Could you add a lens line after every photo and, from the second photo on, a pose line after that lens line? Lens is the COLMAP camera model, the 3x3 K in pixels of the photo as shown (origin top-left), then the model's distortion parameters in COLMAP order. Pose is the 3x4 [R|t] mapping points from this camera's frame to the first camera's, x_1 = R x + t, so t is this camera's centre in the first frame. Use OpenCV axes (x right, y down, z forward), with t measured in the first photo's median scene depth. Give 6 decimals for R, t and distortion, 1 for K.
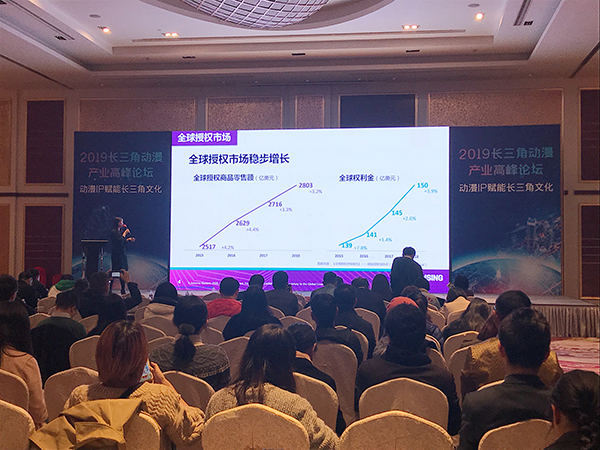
lens RADIAL K [[829.0, 0, 300.0], [0, 829.0, 225.0], [0, 0, 1]] dist [0.029756, 0.018377]
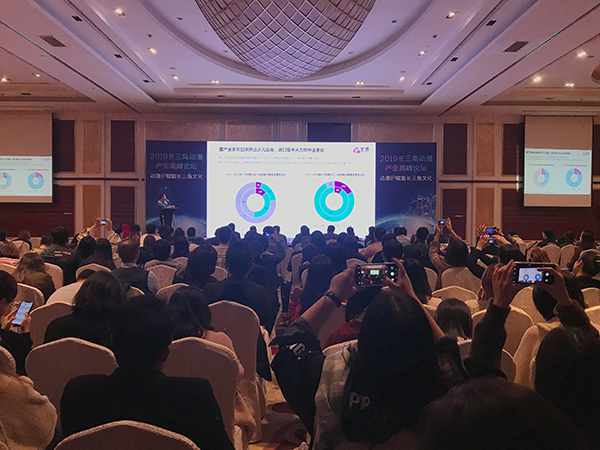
lens RADIAL K [[484.3, 0, 300.0], [0, 484.3, 225.0], [0, 0, 1]] dist [0.005871, 0.000282]
pose [[0.988929, -0.002323, 0.148370, -0.122933], [-0.005722, 0.998537, 0.053777, -0.000186], [-0.148278, -0.054031, 0.987469, 0.018211]]
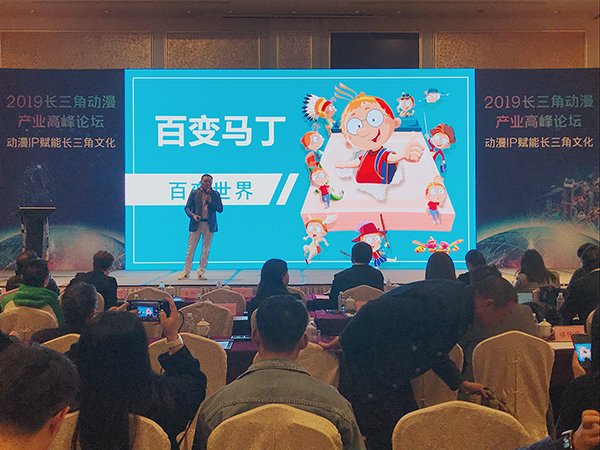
lens RADIAL K [[760.7, 0, 300.0], [0, 760.7, 225.0], [0, 0, 1]] dist [-0.008714, -0.015329]
pose [[0.988051, -0.009234, 0.153849, -0.109506], [0.003805, 0.999361, 0.035545, 0.010224], [-0.154079, -0.034535, 0.987455, 0.267436]]
